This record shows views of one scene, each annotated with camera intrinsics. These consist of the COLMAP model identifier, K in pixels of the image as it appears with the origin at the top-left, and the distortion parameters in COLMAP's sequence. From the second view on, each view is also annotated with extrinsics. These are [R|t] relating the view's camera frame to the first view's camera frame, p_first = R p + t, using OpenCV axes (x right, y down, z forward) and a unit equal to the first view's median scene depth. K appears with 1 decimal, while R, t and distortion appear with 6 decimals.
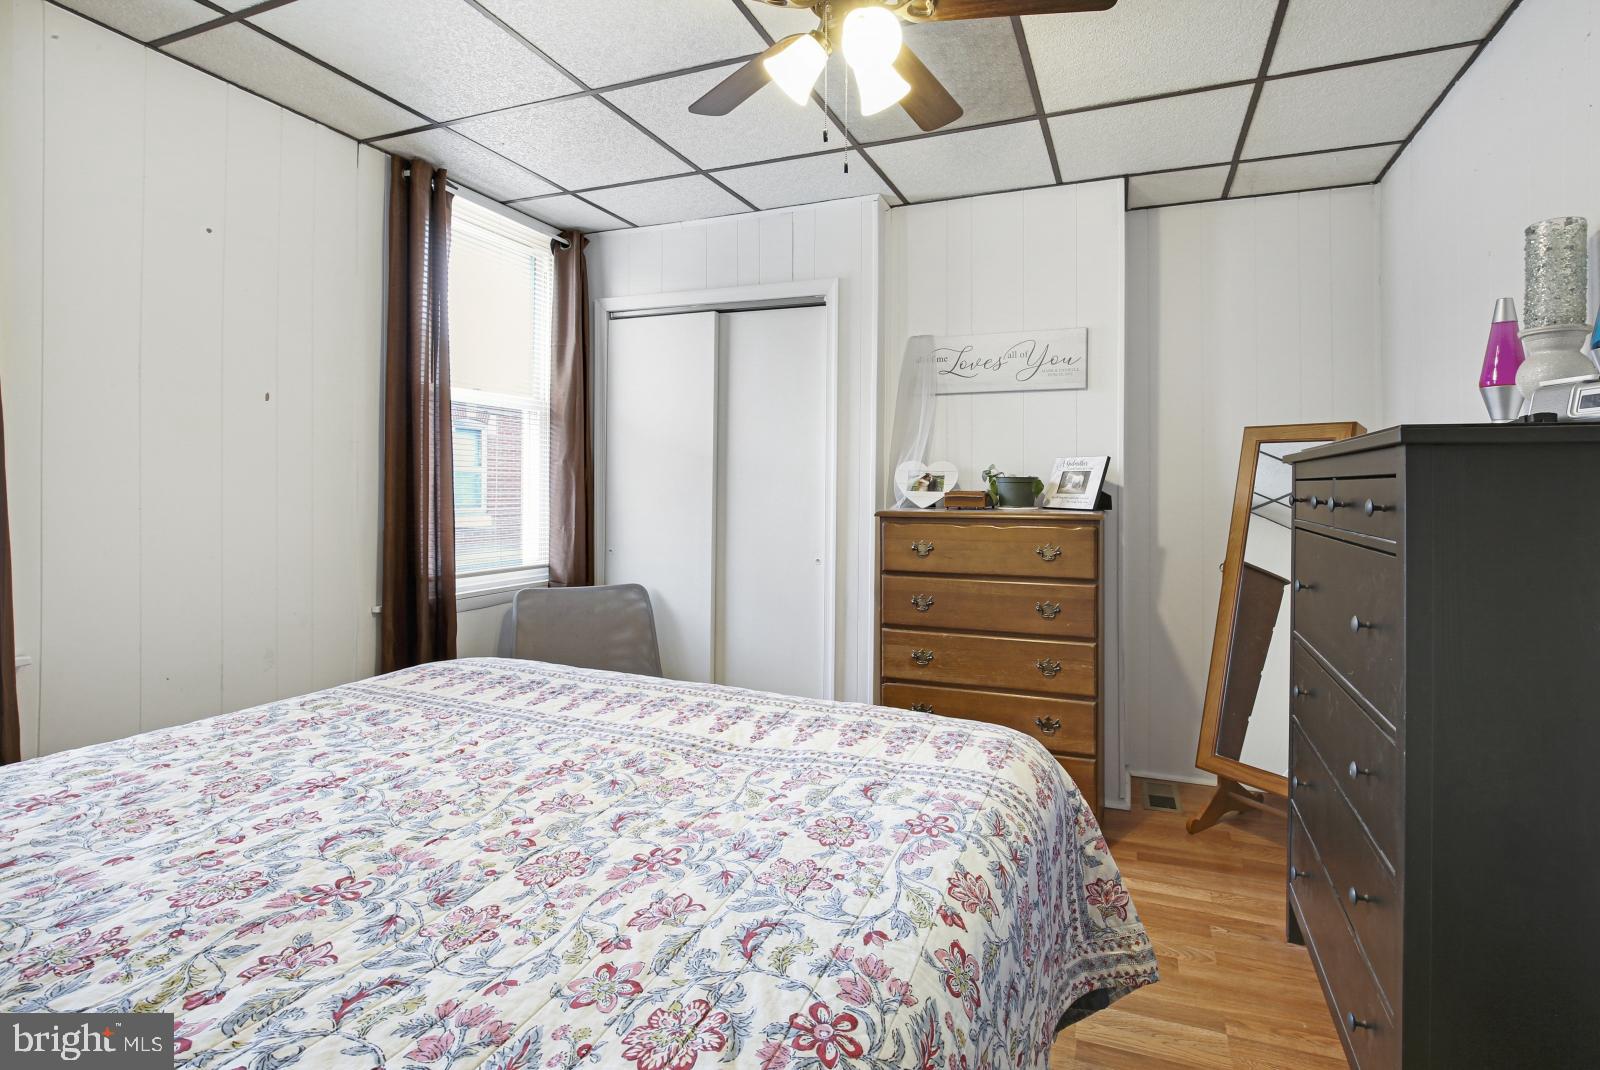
lens RADIAL K [[762.0, 0, 804.7], [0, 762.0, 495.4], [0, 0, 1]] dist [-0.021518, 0.000216]
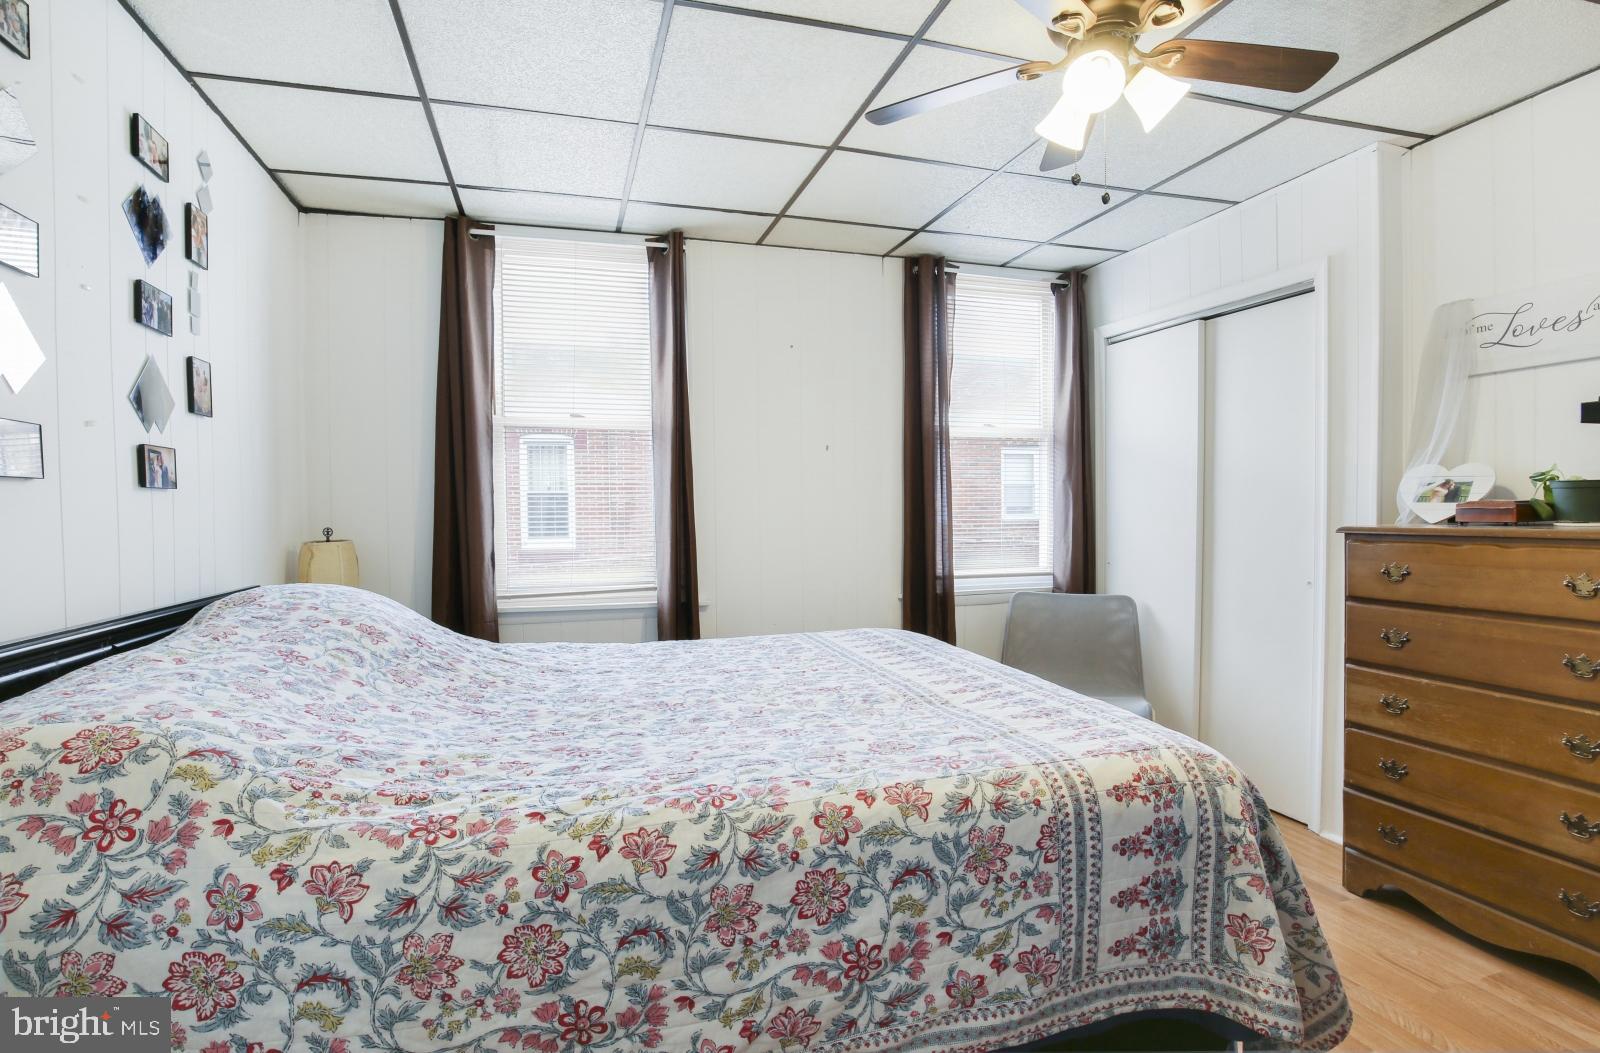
lens RADIAL K [[754.8, 0, 791.7], [0, 754.8, 531.8], [0, 0, 1]] dist [-0.031972, 0.001567]
pose [[0.626215, 0.011634, -0.779564, 0.354600], [0.007546, 0.999751, 0.020982, 0.004451], [0.779614, -0.019022, 0.625971, -0.002733]]
